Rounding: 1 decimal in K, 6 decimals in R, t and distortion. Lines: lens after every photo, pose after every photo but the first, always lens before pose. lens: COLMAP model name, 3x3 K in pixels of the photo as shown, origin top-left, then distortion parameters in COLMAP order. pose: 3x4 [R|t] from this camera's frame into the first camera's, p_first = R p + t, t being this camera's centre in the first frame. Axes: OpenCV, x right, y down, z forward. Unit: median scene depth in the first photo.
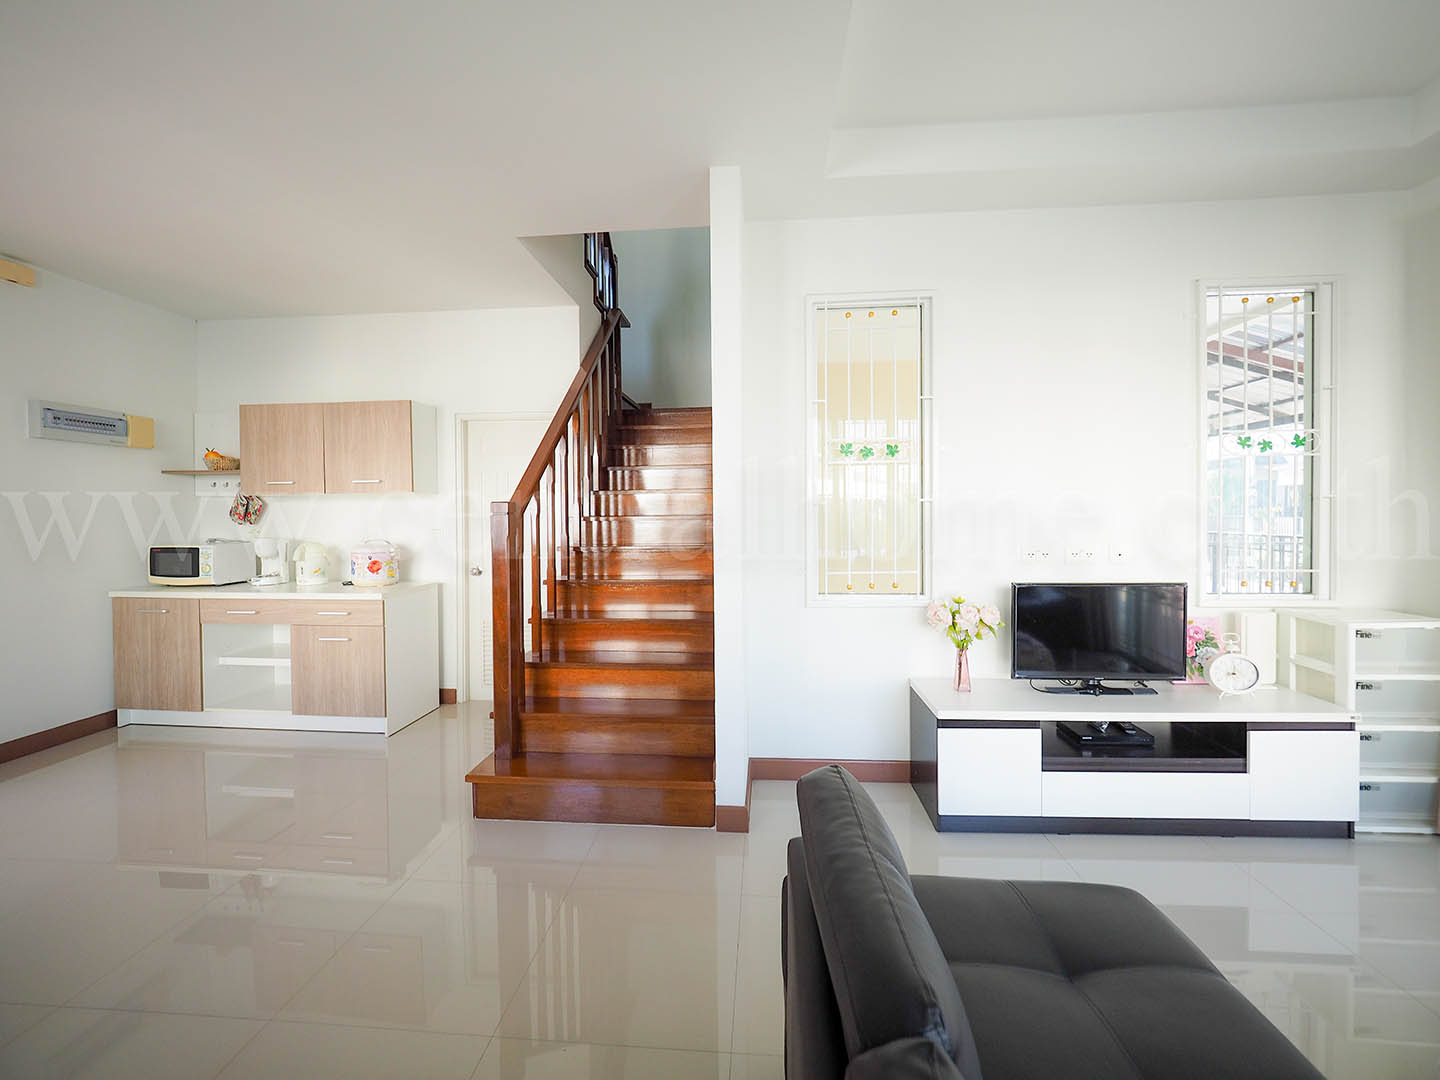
lens RADIAL K [[623.2, 0, 721.5], [0, 623.2, 524.5], [0, 0, 1]] dist [-0.002551, 0.000091]
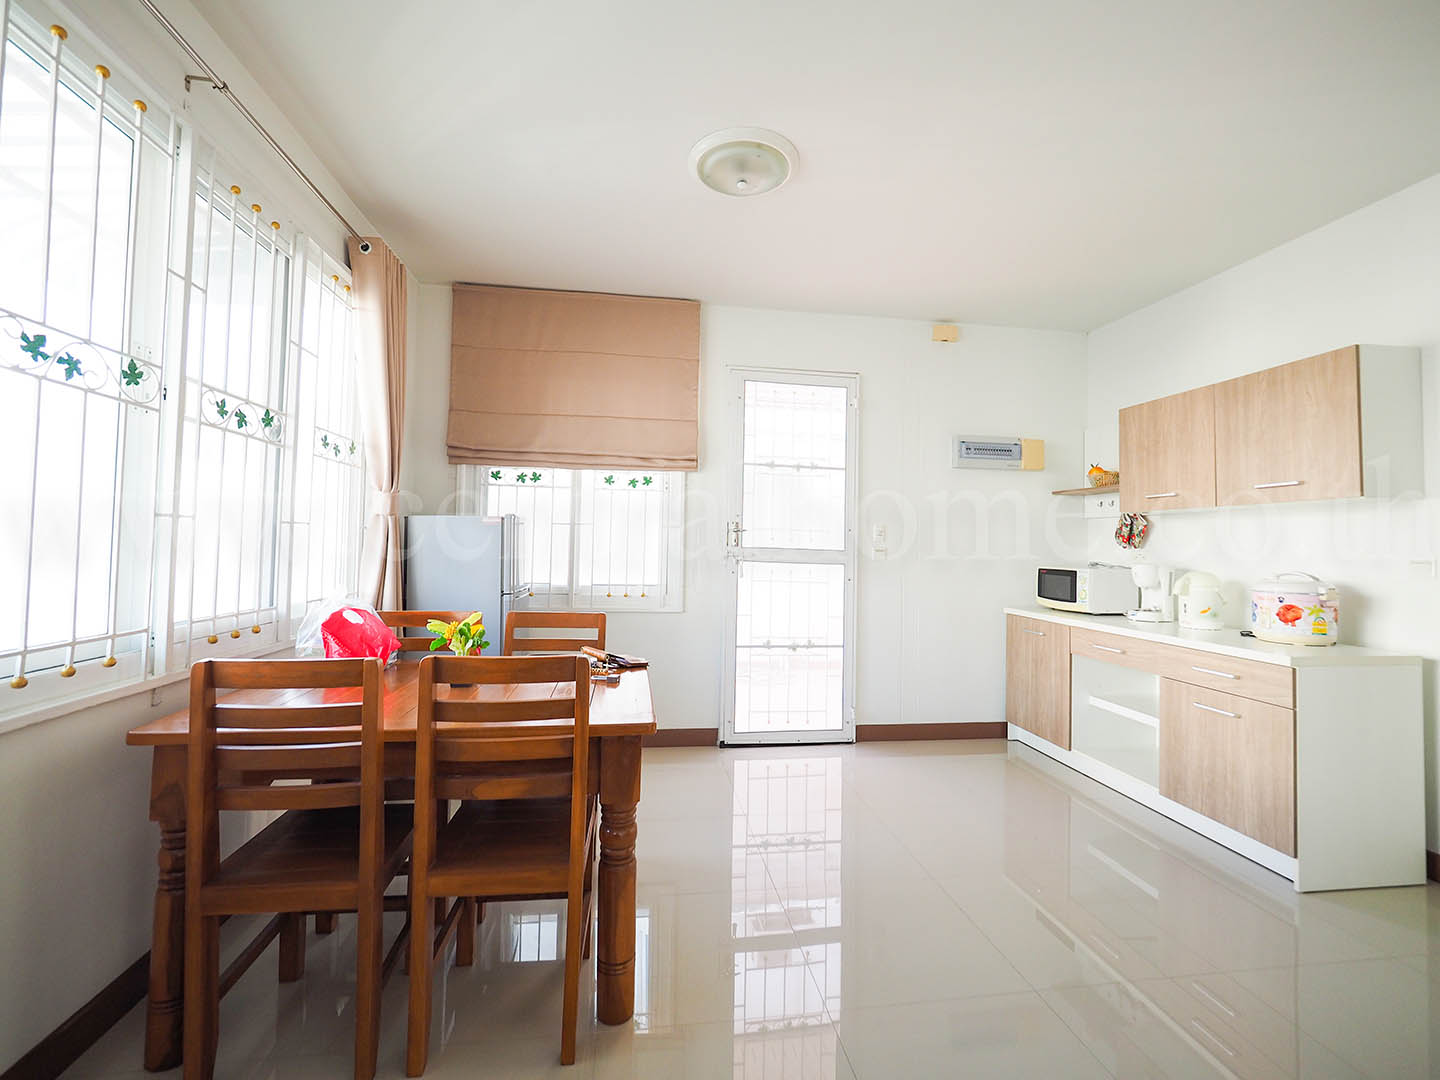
lens RADIAL K [[623.2, 0, 721.5], [0, 623.2, 524.5], [0, 0, 1]] dist [-0.002551, 0.000091]
pose [[0.218050, -0.023575, -0.975653, -0.049341], [-0.042252, 0.998543, -0.033571, 0.021334], [0.975022, 0.048543, 0.216737, 0.276368]]
